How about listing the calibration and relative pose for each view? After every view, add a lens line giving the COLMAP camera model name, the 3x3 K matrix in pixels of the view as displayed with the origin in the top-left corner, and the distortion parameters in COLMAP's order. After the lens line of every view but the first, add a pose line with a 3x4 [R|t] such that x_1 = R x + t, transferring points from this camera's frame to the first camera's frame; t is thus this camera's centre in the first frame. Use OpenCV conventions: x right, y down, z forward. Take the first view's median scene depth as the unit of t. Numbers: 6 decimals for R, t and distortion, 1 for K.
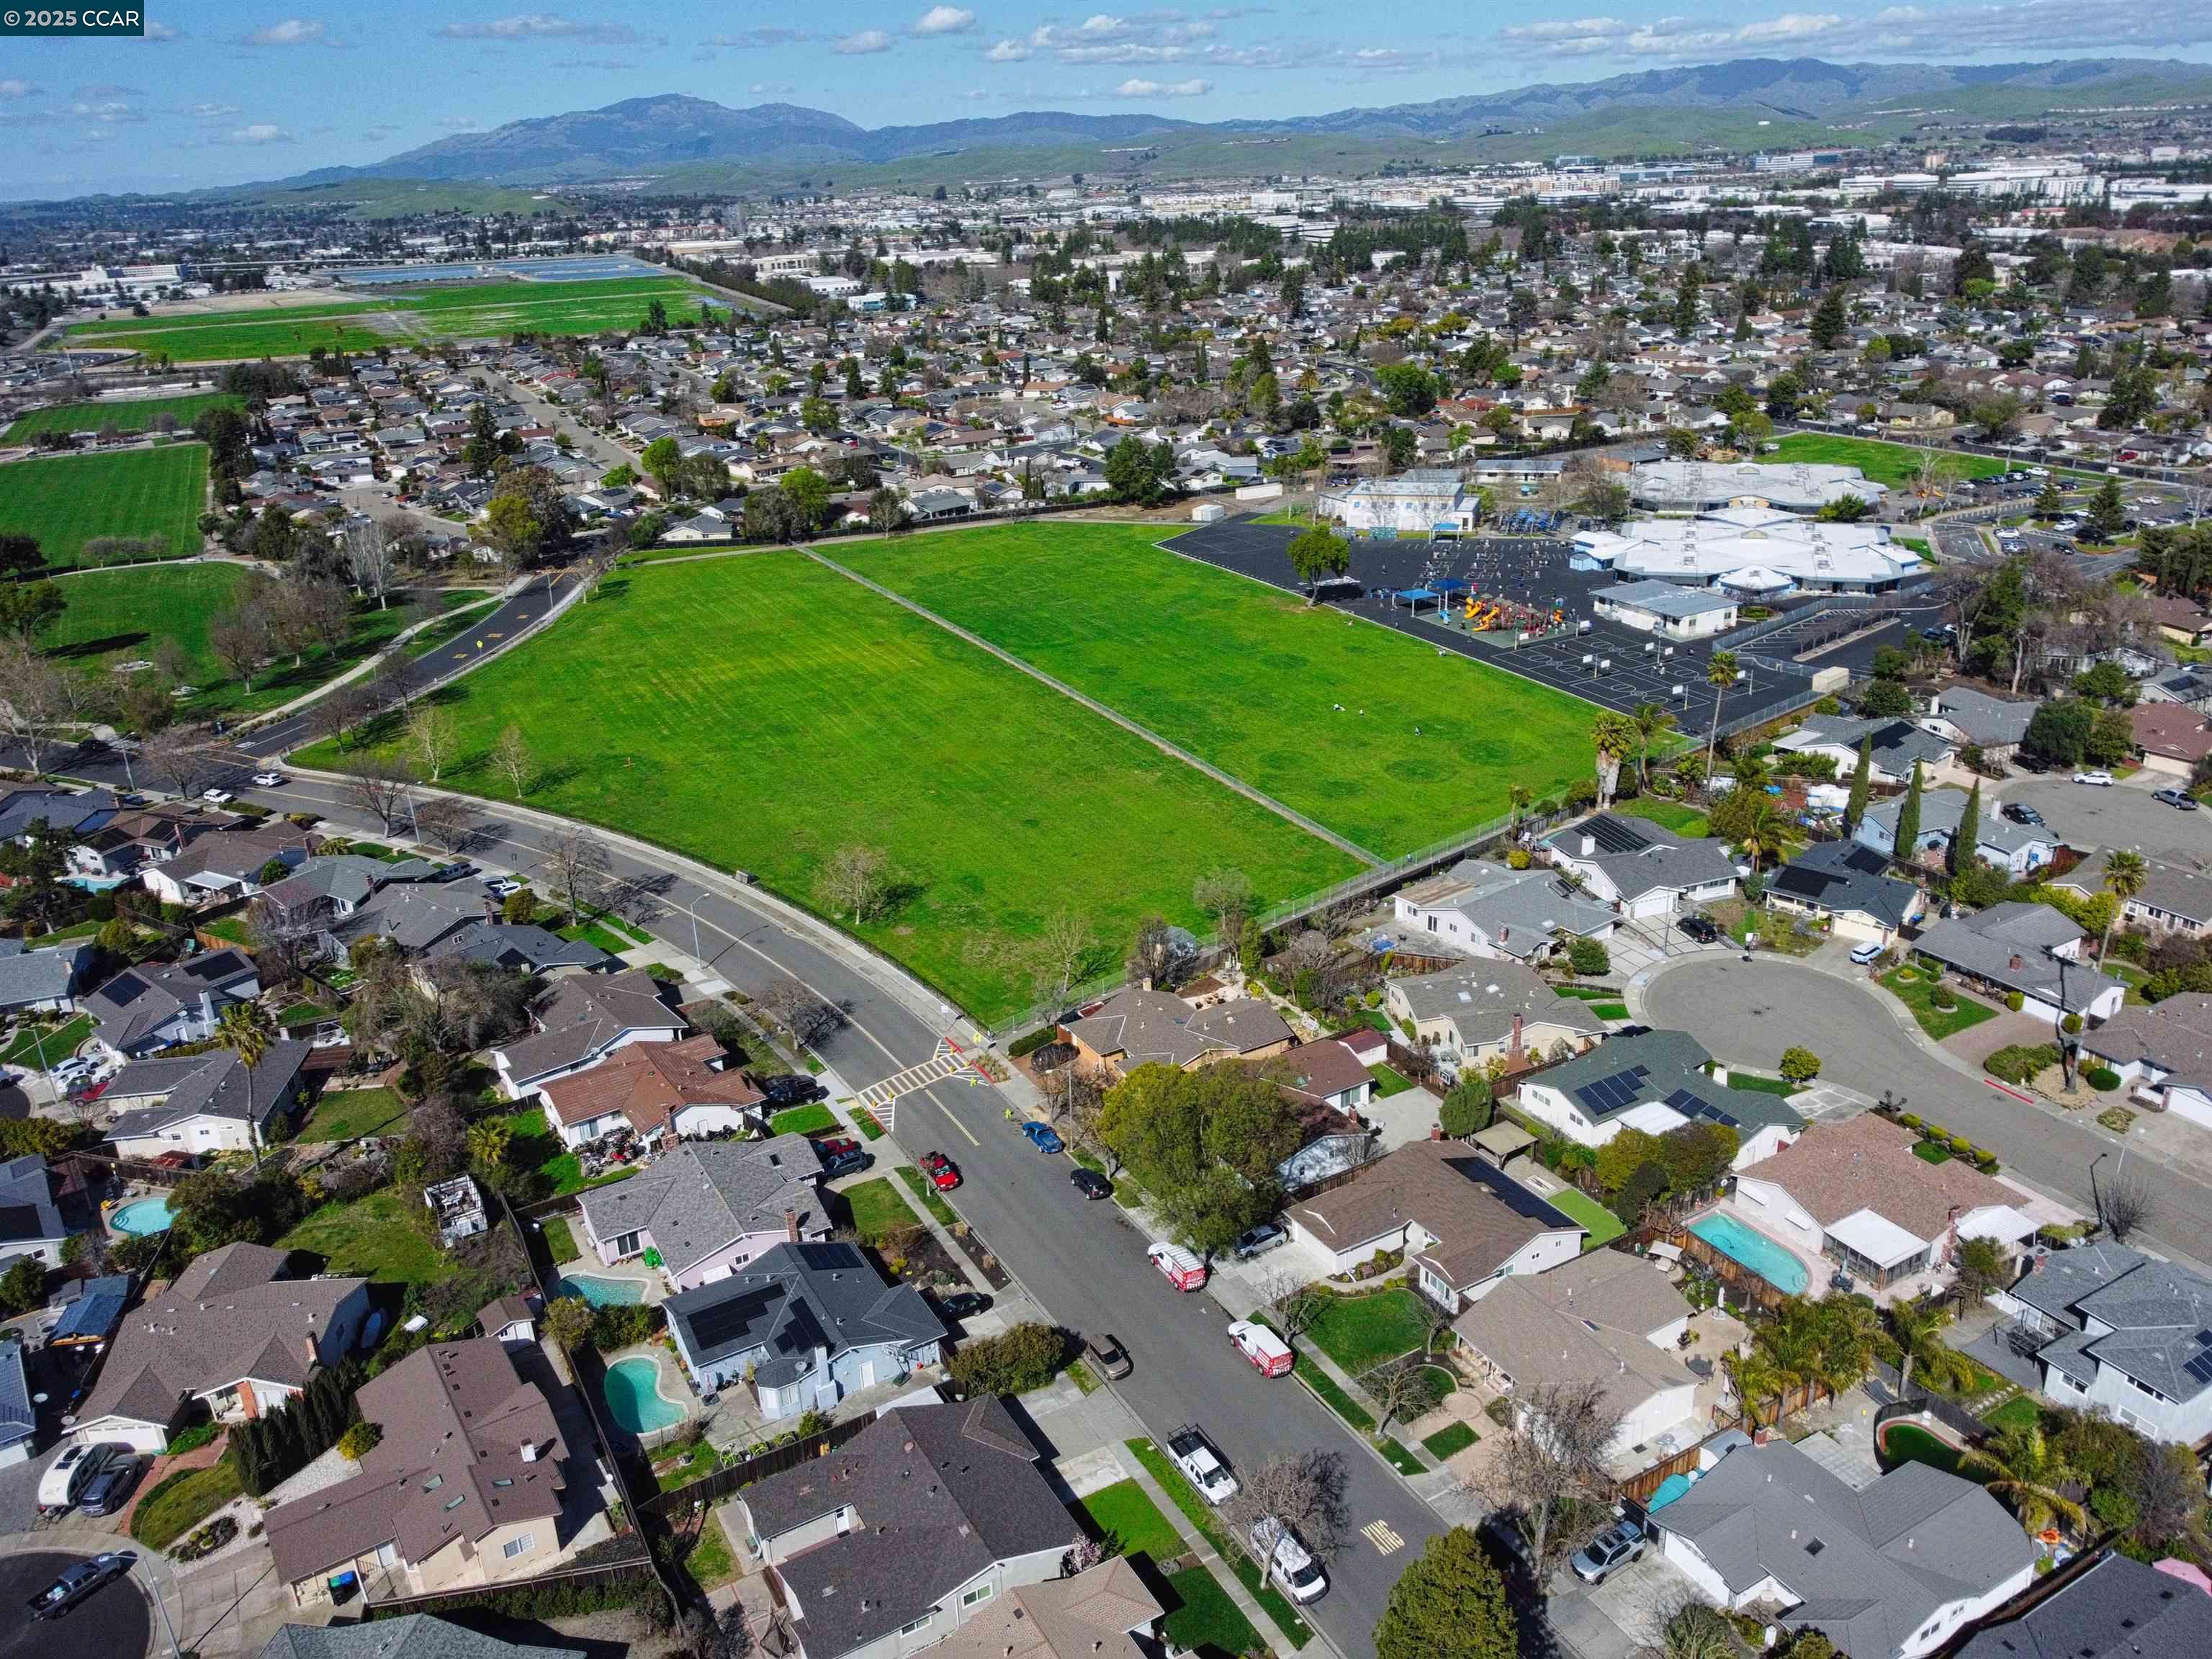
lens RADIAL K [[1670.2, 0, 1113.9], [0, 1670.2, 818.1], [0, 0, 1]] dist [0.000637, -0.005723]
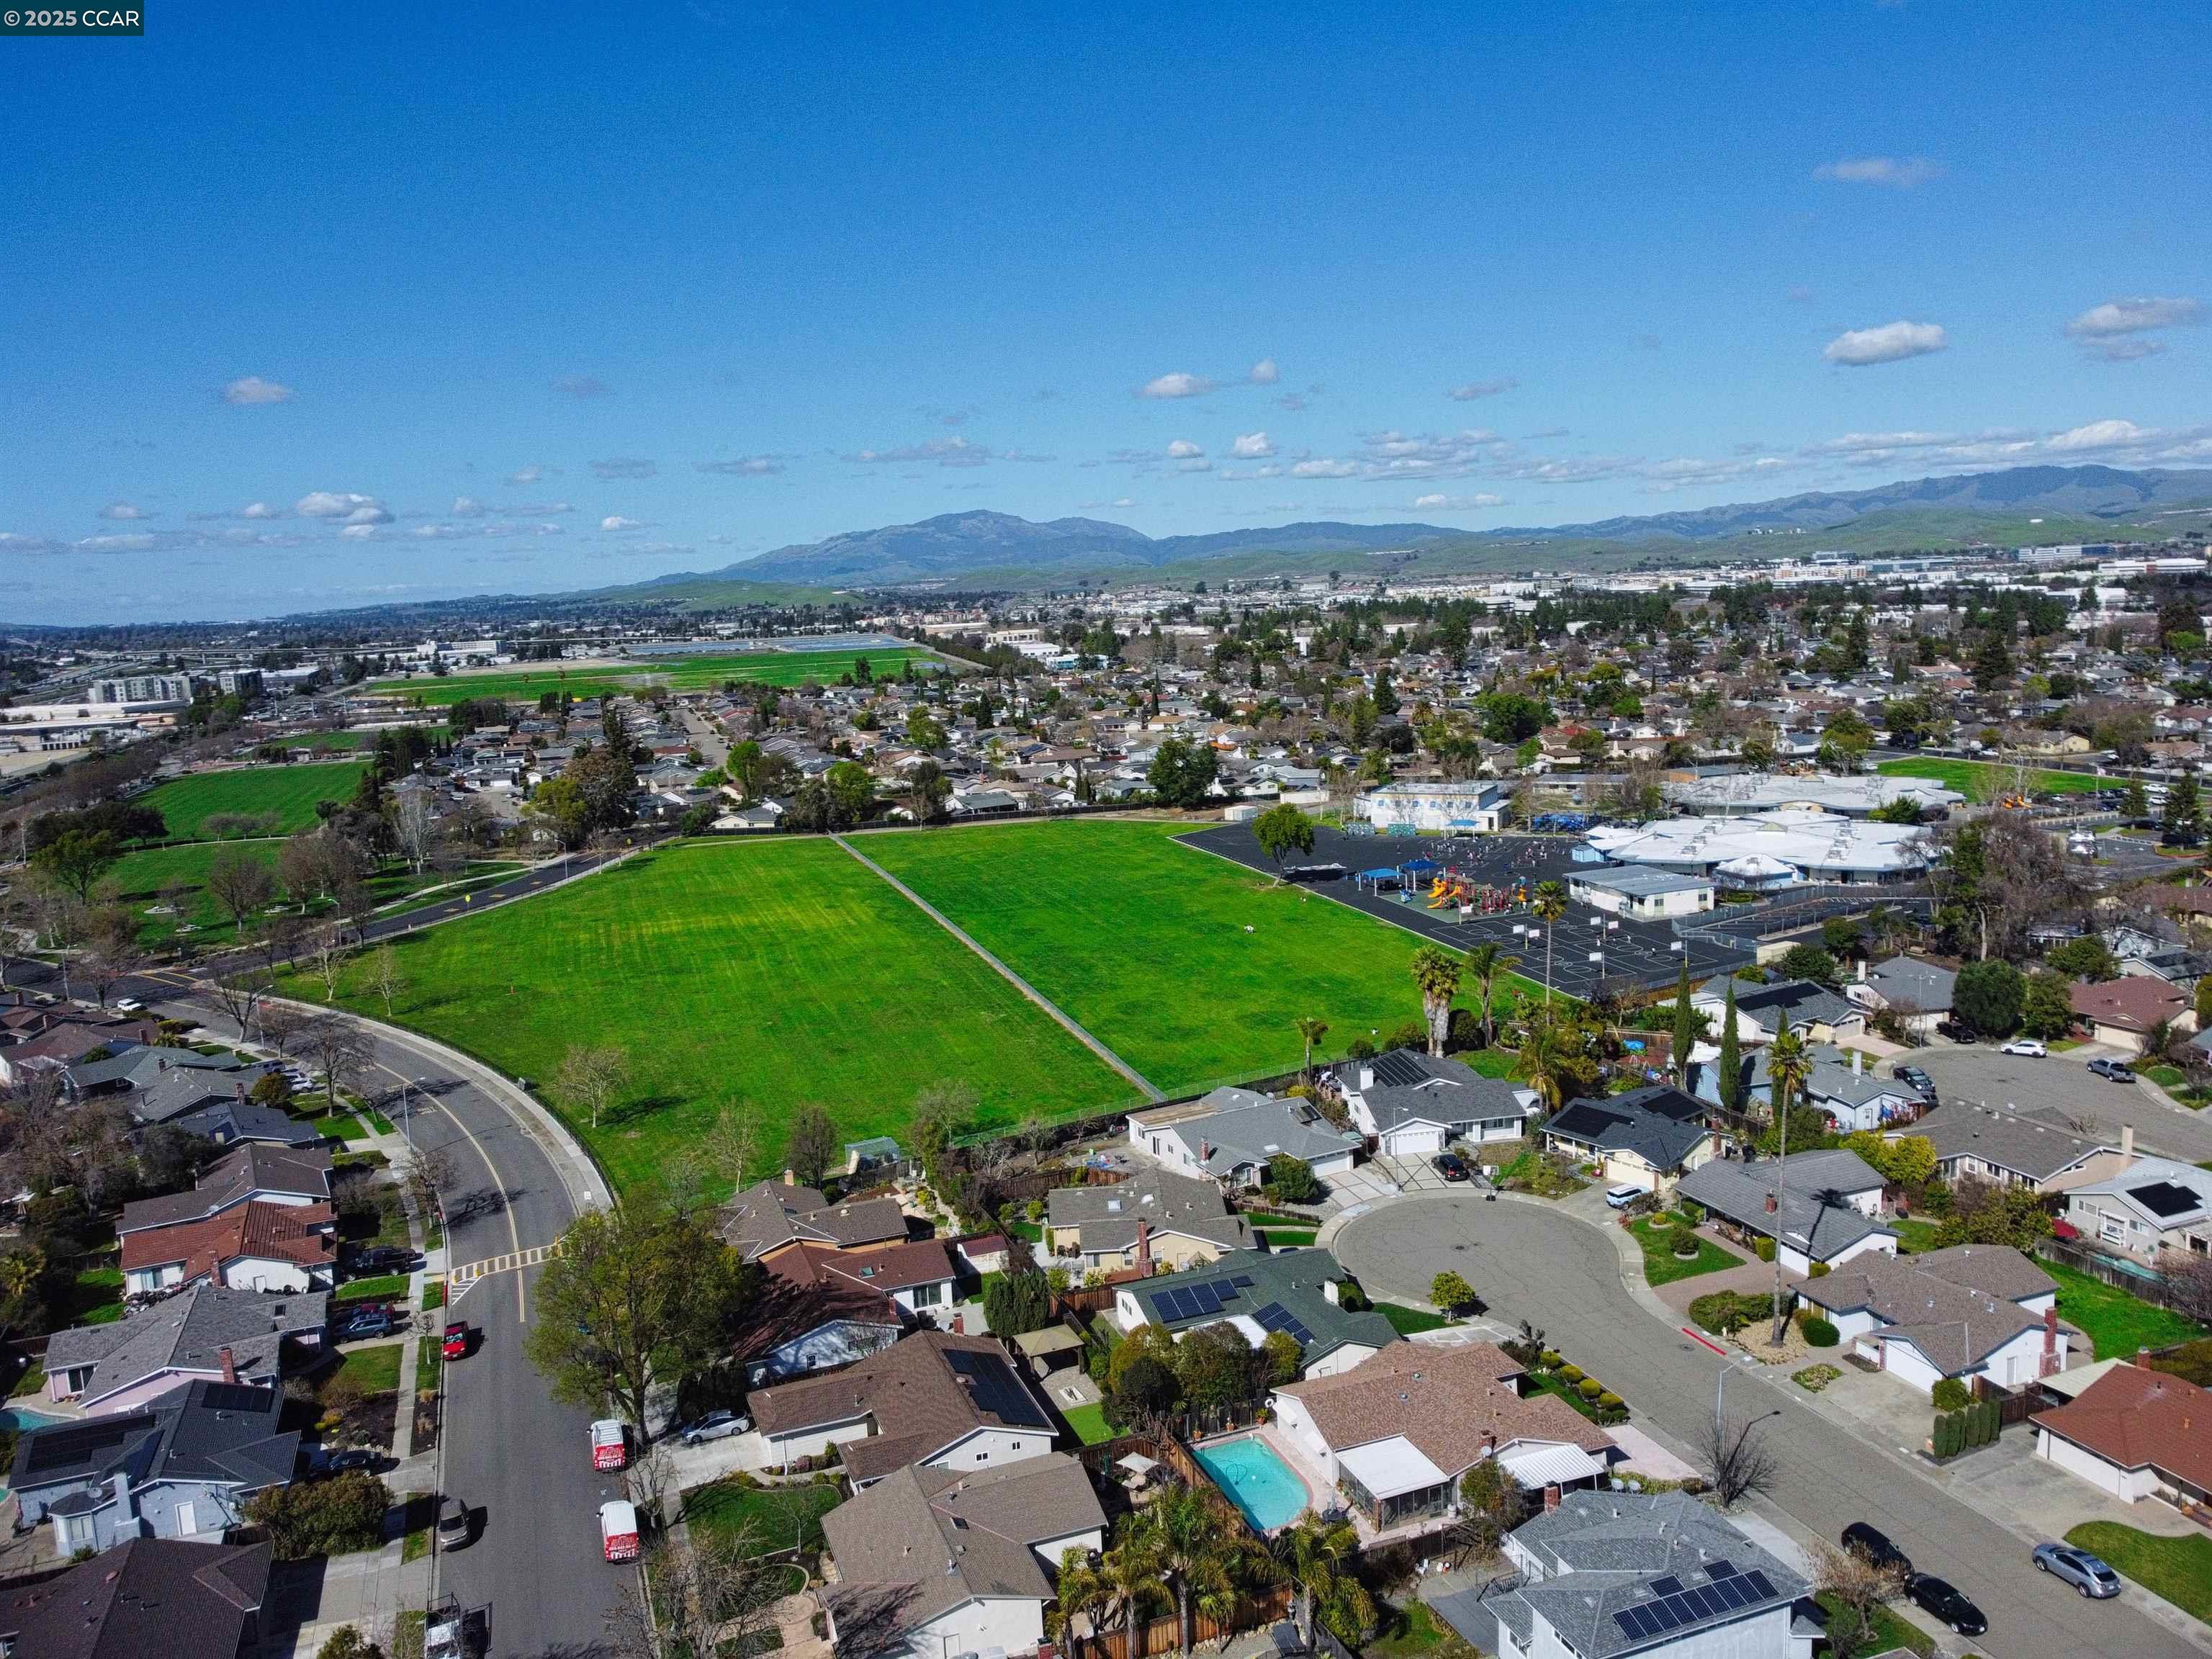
lens RADIAL K [[1670.2, 0, 1113.9], [0, 1670.2, 818.1], [0, 0, 1]] dist [0.000637, -0.005723]
pose [[0.986881, 0.019853, -0.160227, 0.252301], [-0.055242, 0.974033, -0.219561, 0.073339], [0.151707, 0.225532, 0.962351, 0.071645]]
